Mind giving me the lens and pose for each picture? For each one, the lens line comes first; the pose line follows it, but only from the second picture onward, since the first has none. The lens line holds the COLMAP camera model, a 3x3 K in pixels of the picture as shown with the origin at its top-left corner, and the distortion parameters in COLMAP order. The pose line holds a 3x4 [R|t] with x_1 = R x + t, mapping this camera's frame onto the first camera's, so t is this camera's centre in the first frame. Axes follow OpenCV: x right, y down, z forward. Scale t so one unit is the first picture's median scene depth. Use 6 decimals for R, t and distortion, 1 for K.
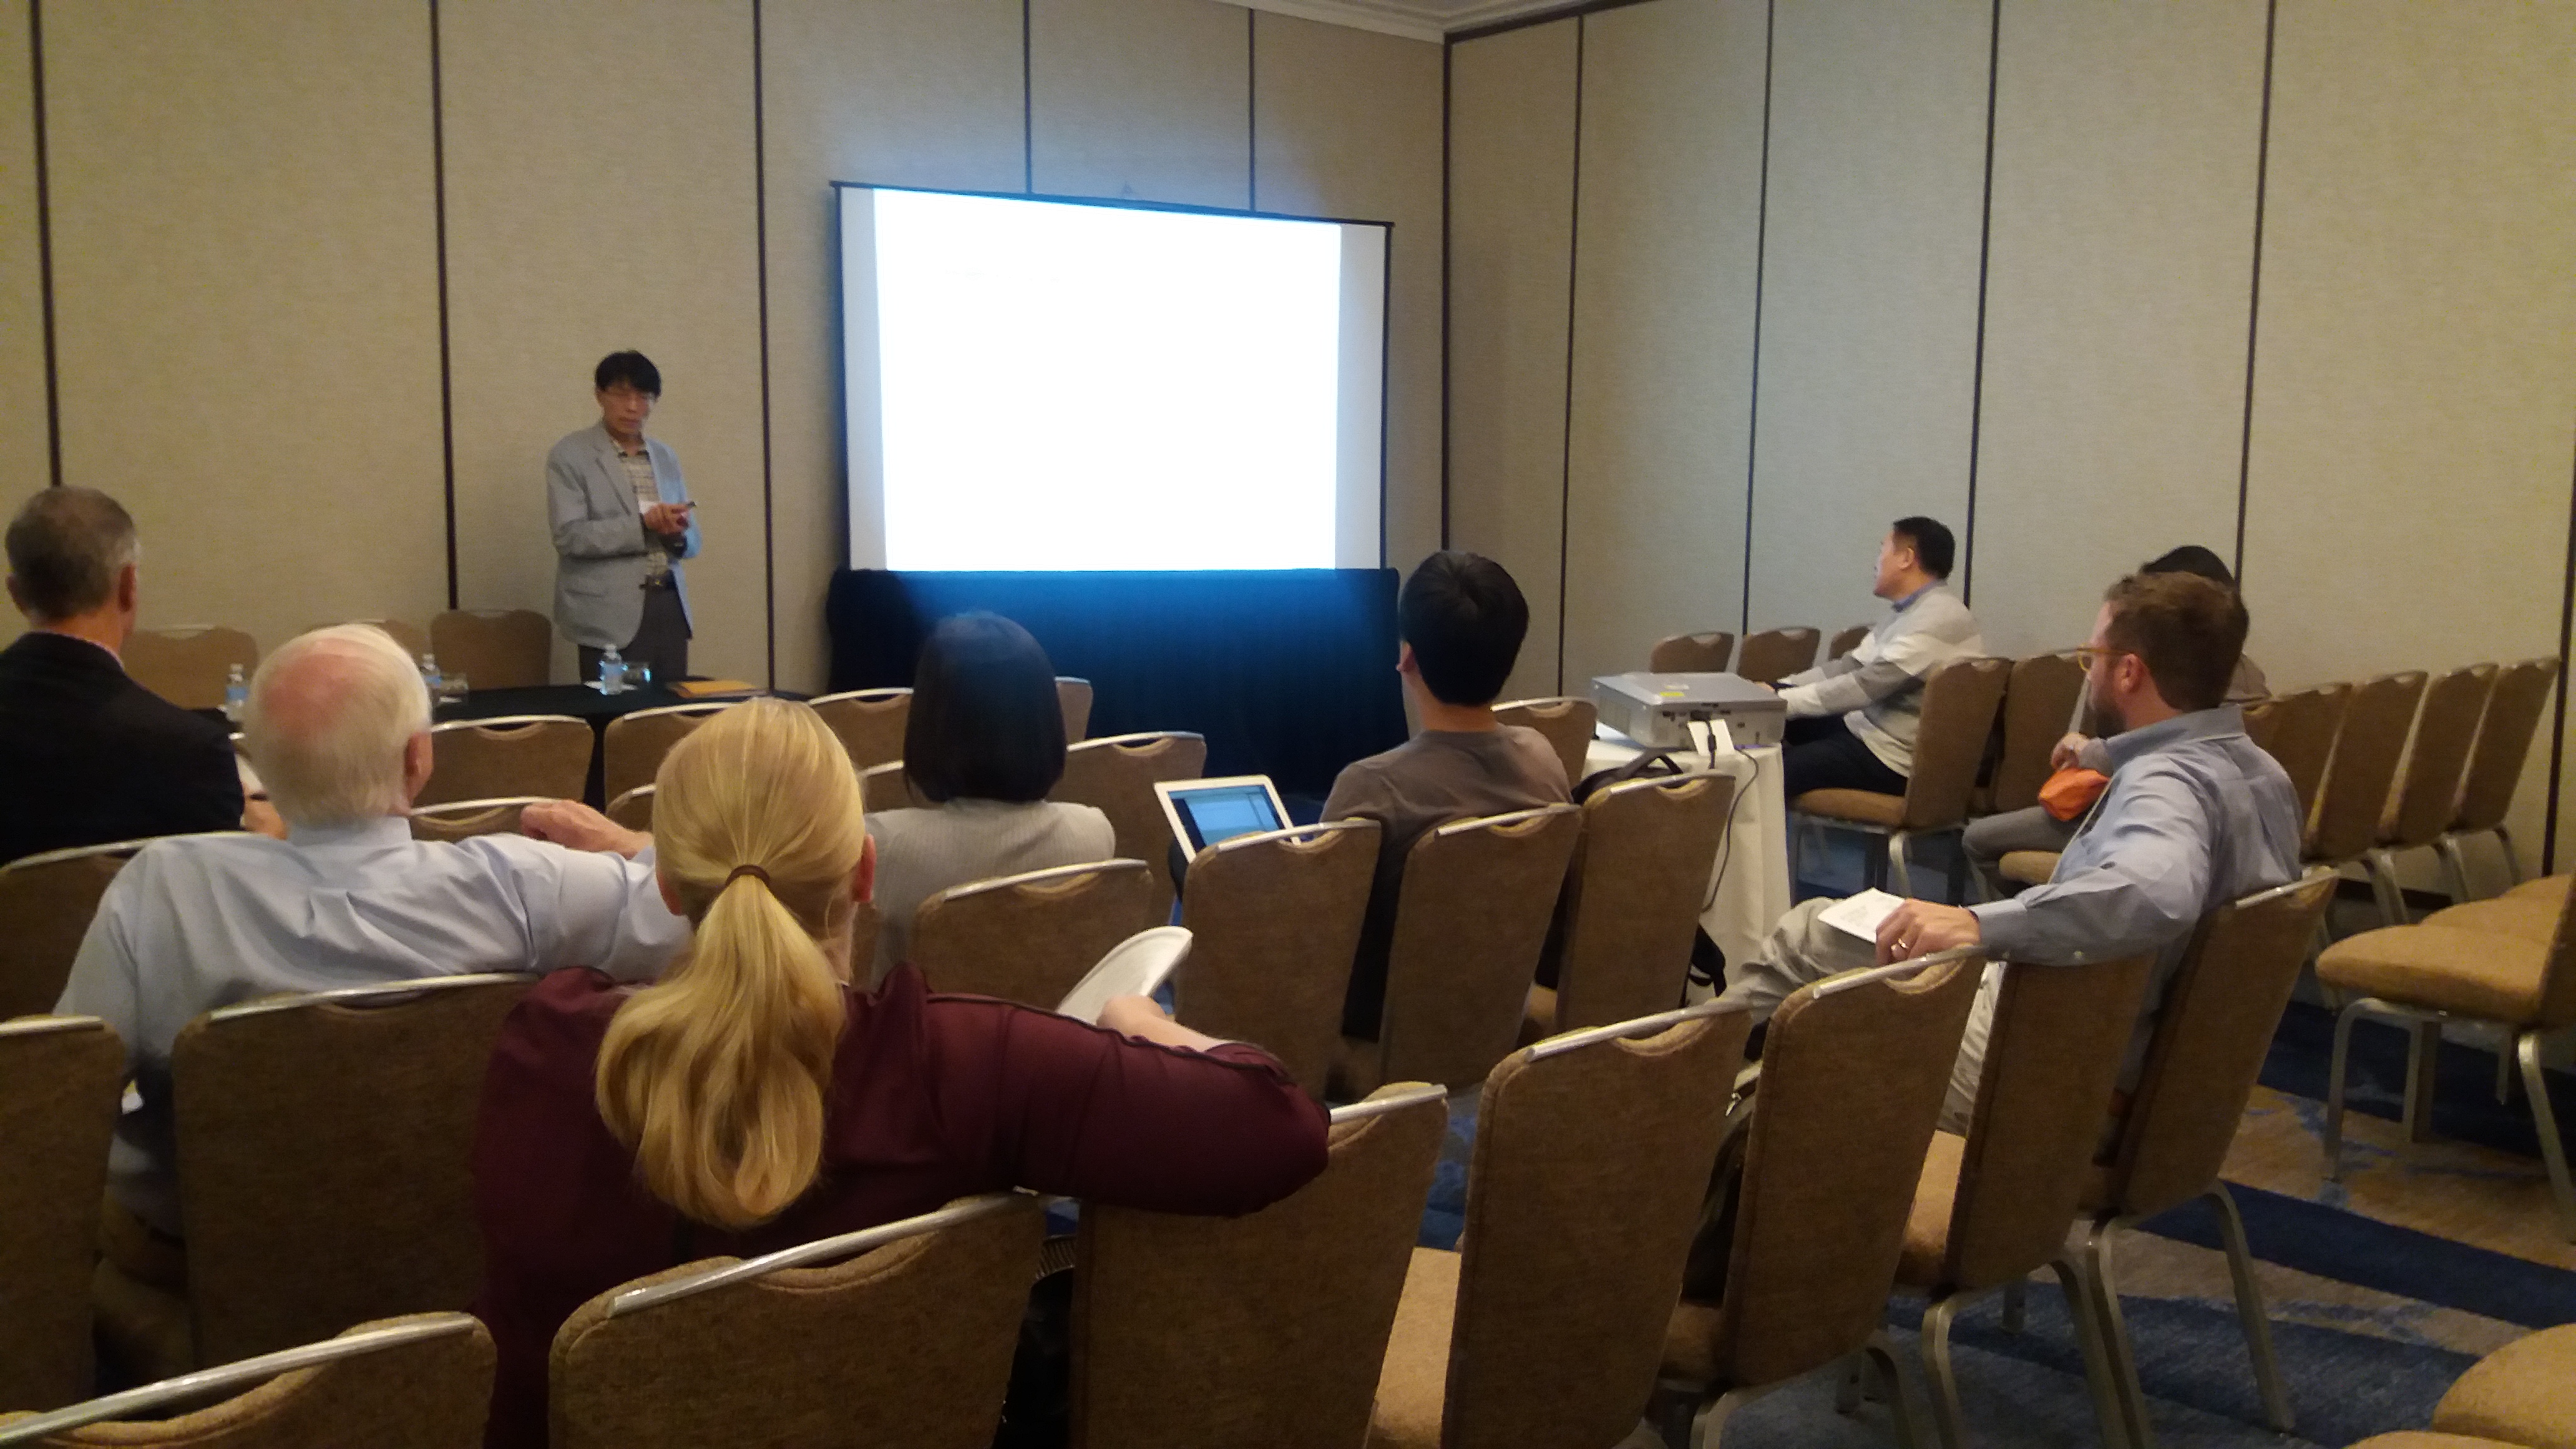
lens RADIAL K [[2183.1, 0, 1289.3], [0, 2183.1, 718.2], [0, 0, 1]] dist [0.066468, -0.015132]
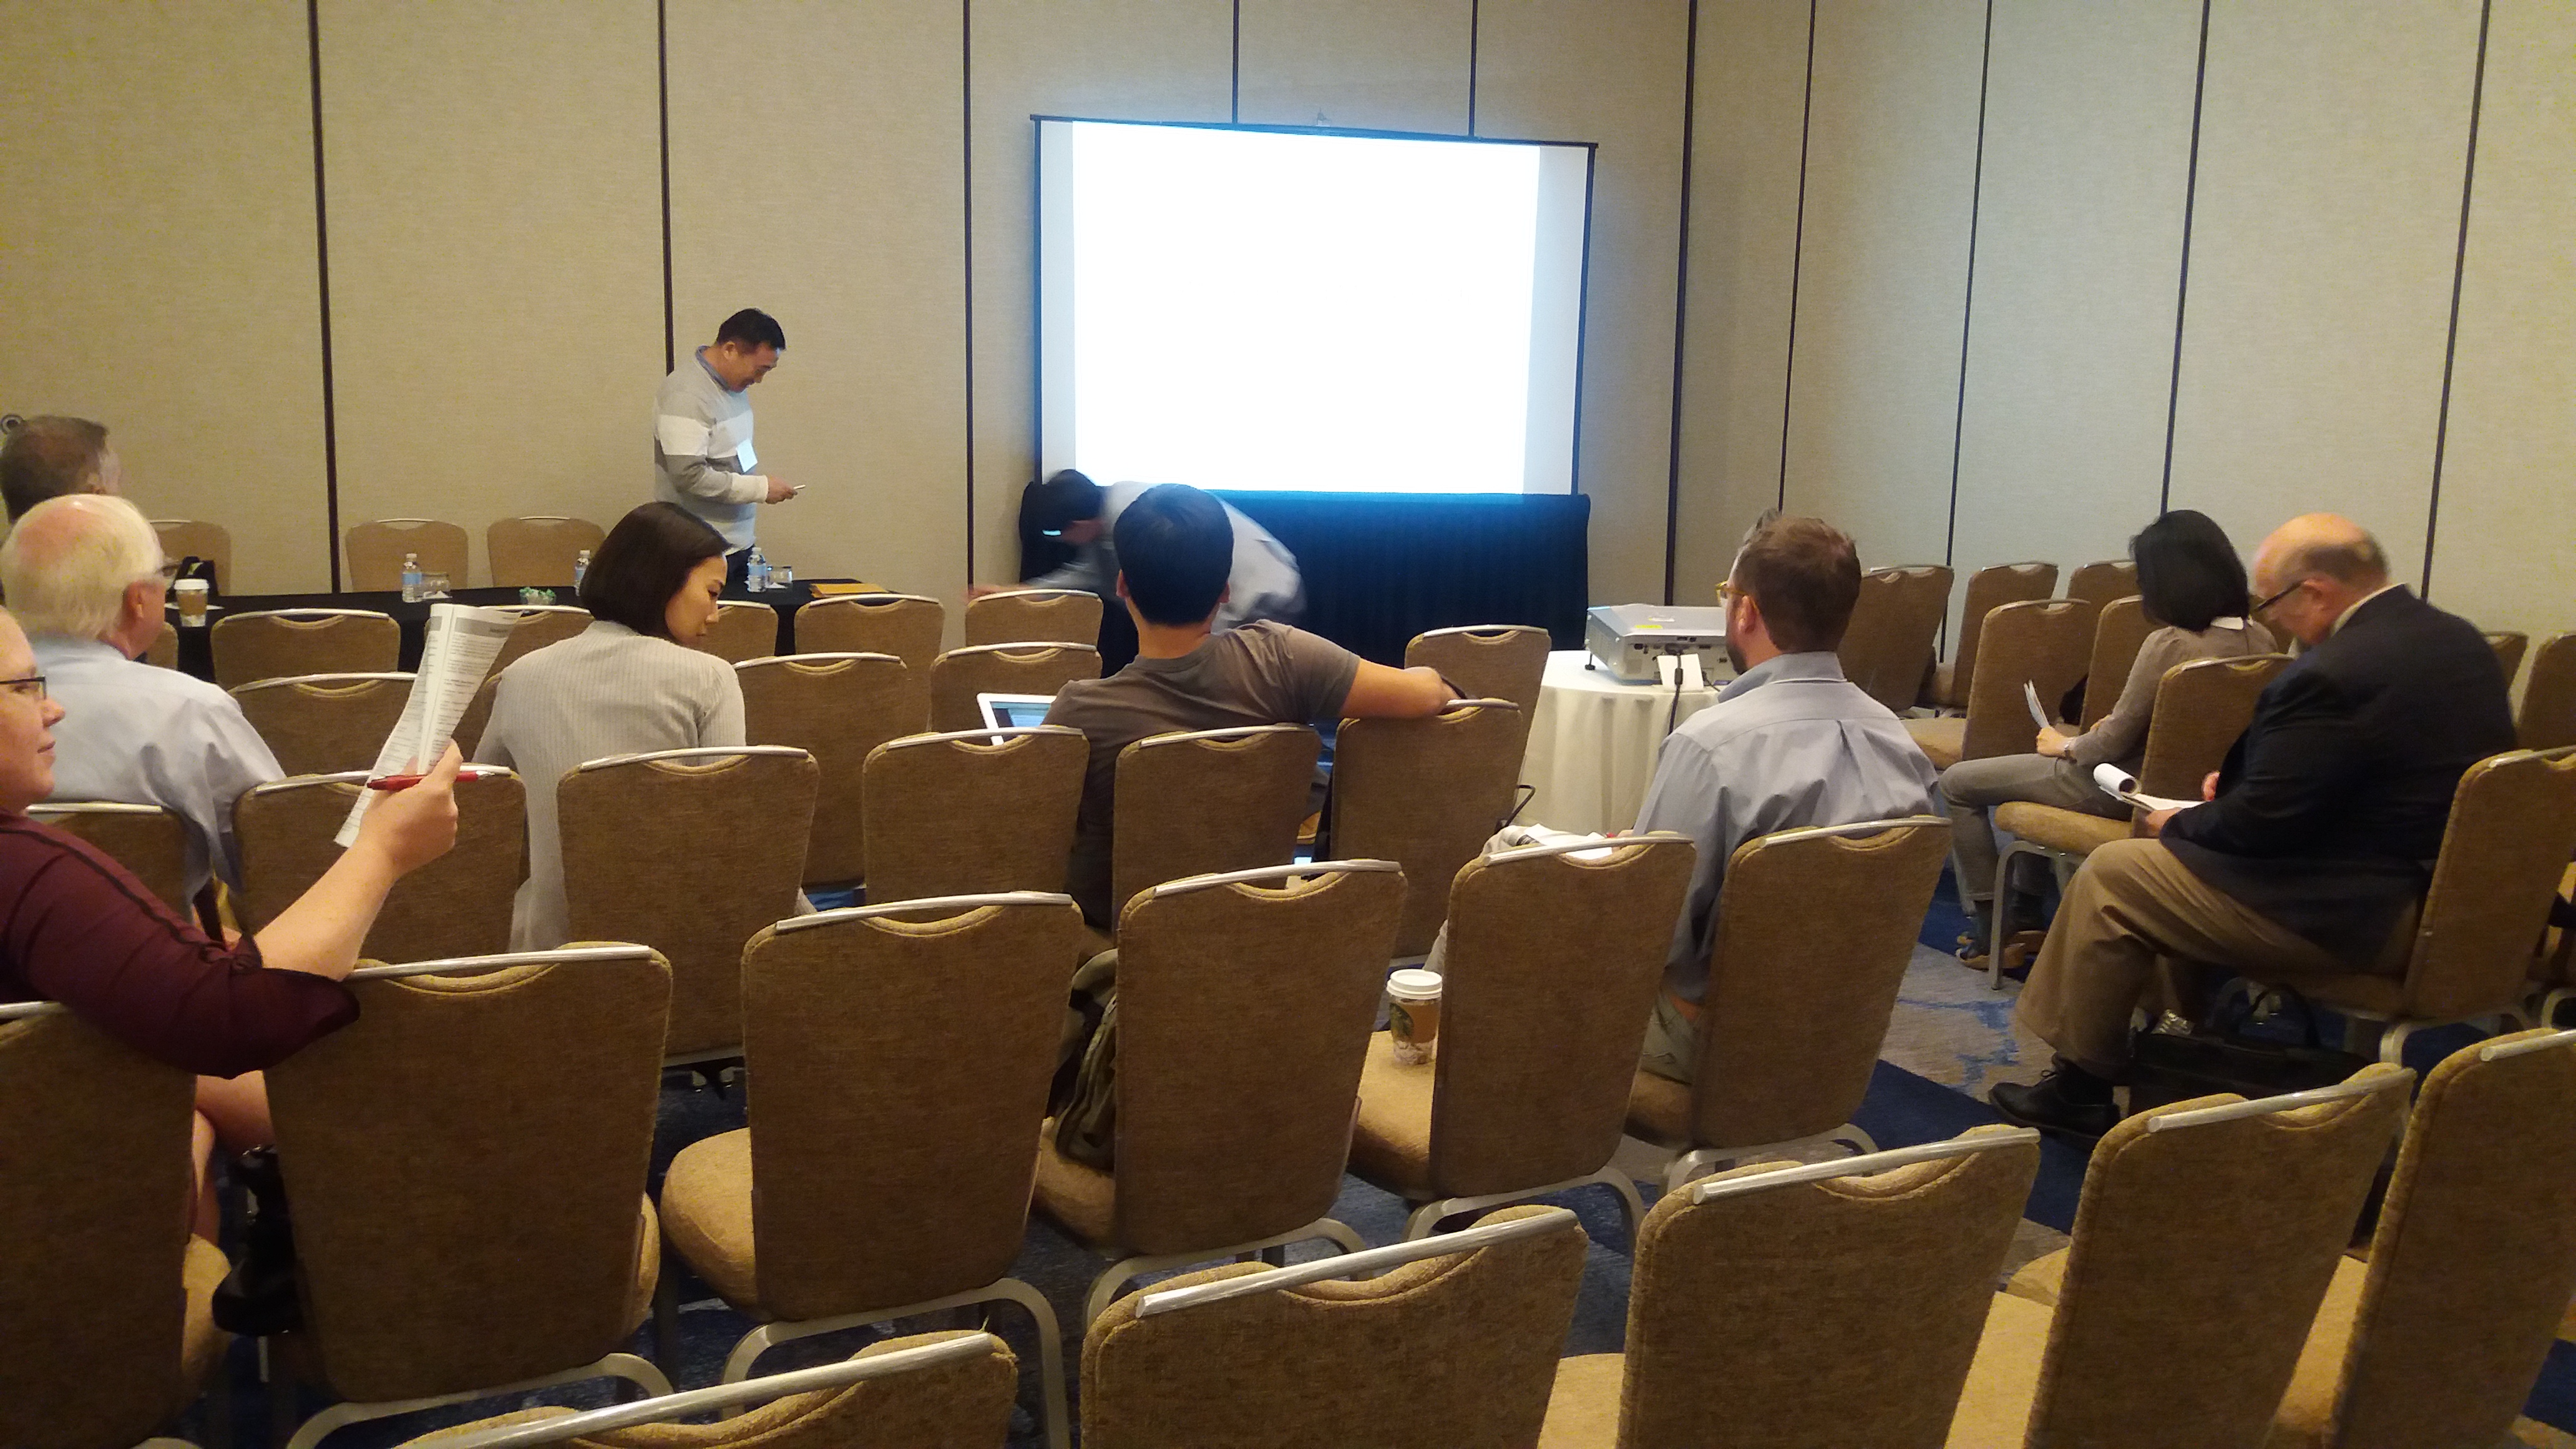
lens RADIAL K [[2183.1, 0, 1288.0], [0, 2183.1, 724.9], [0, 0, 1]] dist [0.066468, -0.015132]
pose [[0.969788, 0.048913, -0.238997, 0.248970], [-0.039538, 0.998255, 0.043869, -0.003416], [0.240726, -0.033094, 0.970029, -0.008239]]
